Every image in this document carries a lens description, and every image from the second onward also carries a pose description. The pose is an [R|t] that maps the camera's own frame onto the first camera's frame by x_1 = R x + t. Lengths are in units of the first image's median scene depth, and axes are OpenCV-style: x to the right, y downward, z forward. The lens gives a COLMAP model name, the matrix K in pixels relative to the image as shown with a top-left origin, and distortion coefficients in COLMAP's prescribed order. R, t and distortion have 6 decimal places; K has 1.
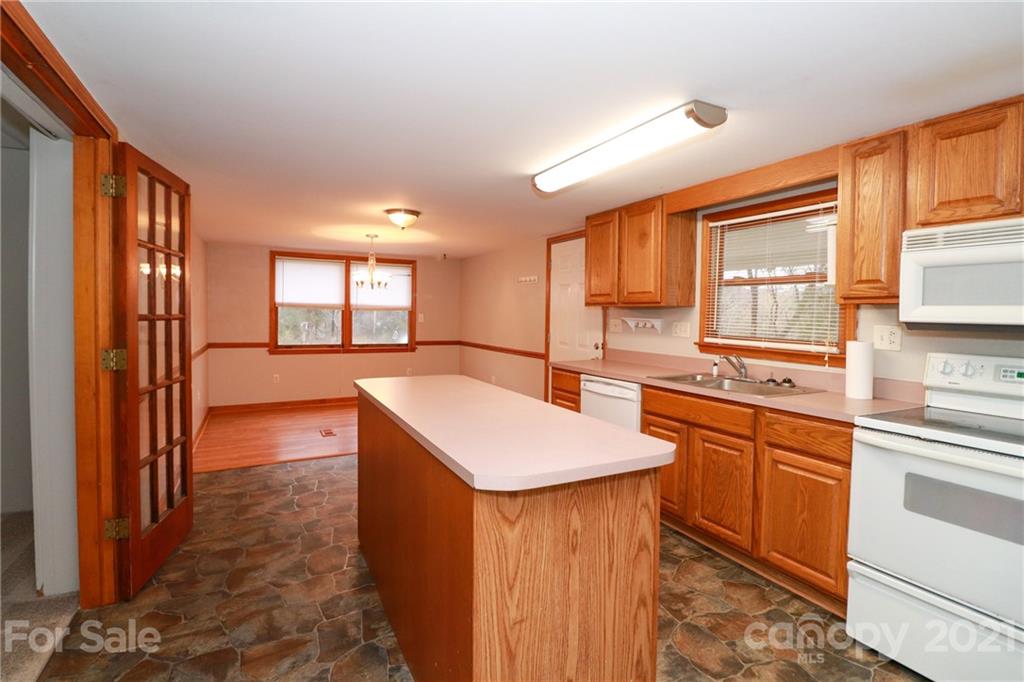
lens RADIAL K [[478.0, 0, 504.5], [0, 478.0, 330.5], [0, 0, 1]] dist [-0.009482, -0.000436]
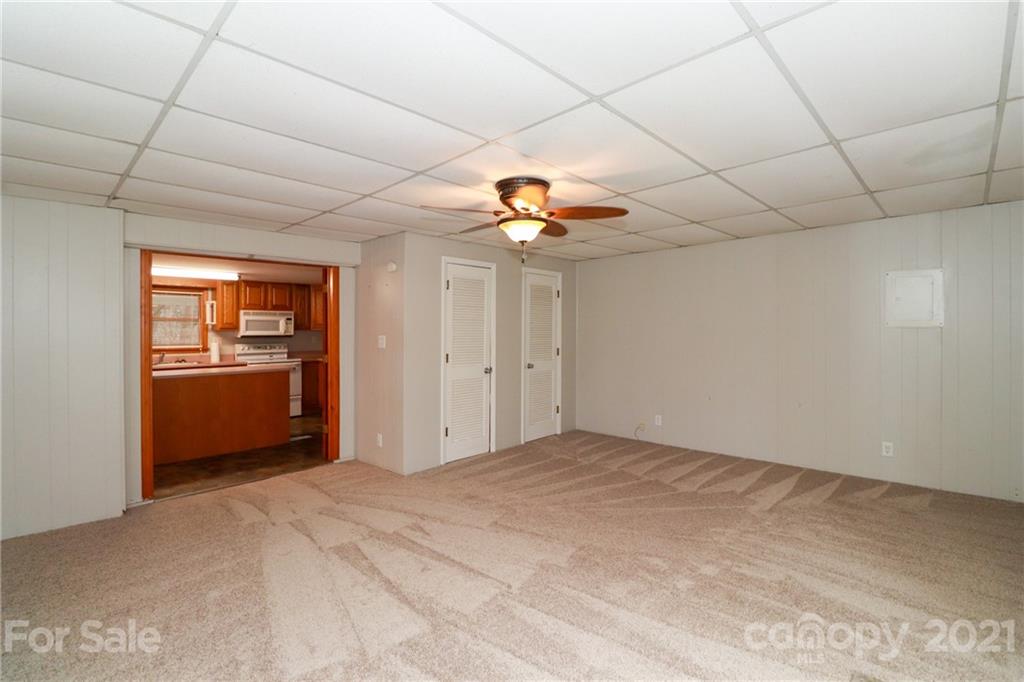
lens RADIAL K [[478.0, 0, 514.1], [0, 478.0, 330.3], [0, 0, 1]] dist [-0.009482, -0.000436]
pose [[-0.316502, -0.019298, 0.948396, -3.353895], [0.034424, 0.998901, 0.031813, -0.105616], [-0.947967, 0.042716, -0.315490, 0.201180]]
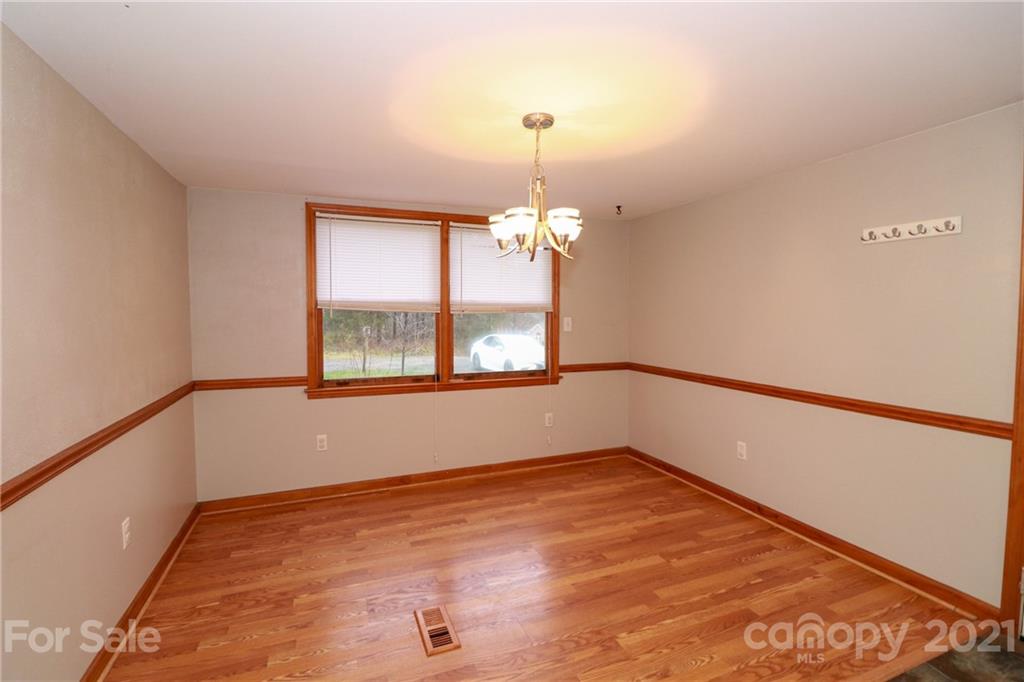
lens RADIAL K [[478.0, 0, 507.2], [0, 478.0, 334.8], [0, 0, 1]] dist [-0.009482, -0.000436]
pose [[0.993854, -0.011772, -0.110068, -0.197430], [0.012608, 0.999897, 0.006904, -0.019820], [0.109975, -0.008250, 0.993900, 0.459172]]
